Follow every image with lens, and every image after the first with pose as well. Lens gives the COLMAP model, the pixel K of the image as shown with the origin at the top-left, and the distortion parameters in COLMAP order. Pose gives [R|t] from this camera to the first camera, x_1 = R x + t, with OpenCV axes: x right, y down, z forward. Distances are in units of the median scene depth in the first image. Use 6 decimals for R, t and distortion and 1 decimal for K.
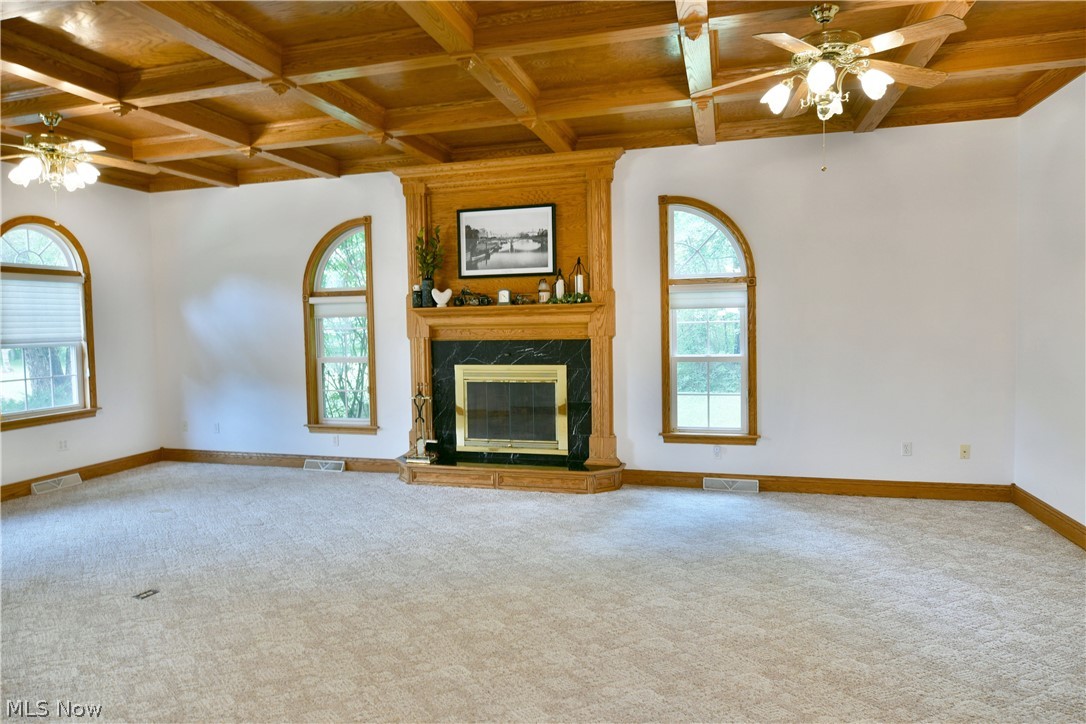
lens RADIAL K [[669.8, 0, 532.5], [0, 669.8, 351.2], [0, 0, 1]] dist [-0.013122, -0.003577]
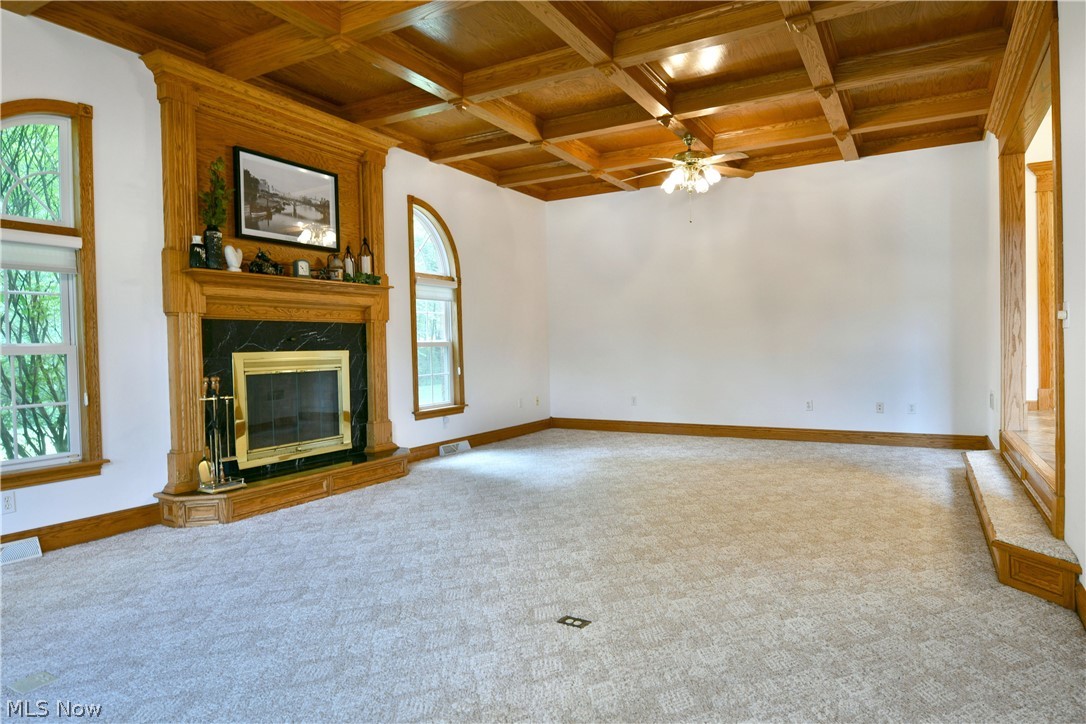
lens RADIAL K [[663.1, 0, 548.0], [0, 663.1, 358.6], [0, 0, 1]] dist [-0.022822, -0.000691]
pose [[0.227504, -0.003684, 0.973770, -0.778787], [0.059337, 0.998187, -0.010087, 0.057492], [-0.971968, 0.060075, 0.227310, 0.523475]]
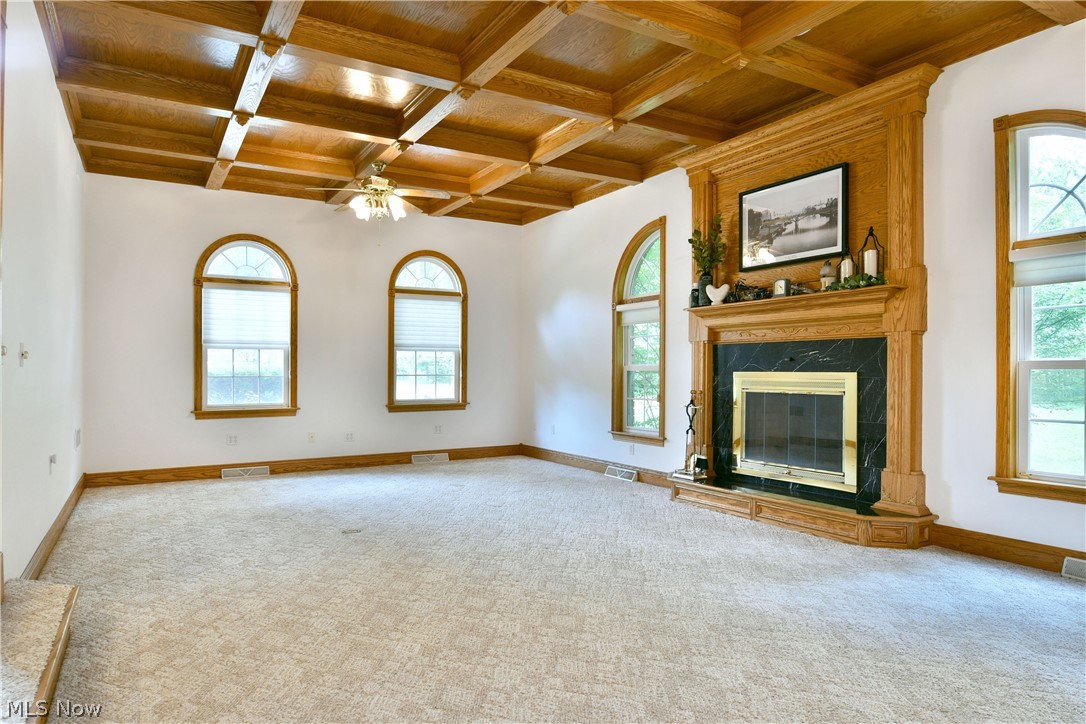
lens RADIAL K [[668.2, 0, 521.2], [0, 668.2, 365.9], [0, 0, 1]] dist [-0.012356, -0.003027]
pose [[0.716711, 0.013270, -0.697244, 0.300565], [-0.044288, 0.998667, -0.026518, 0.049871], [0.695963, 0.049886, 0.716343, 0.201104]]
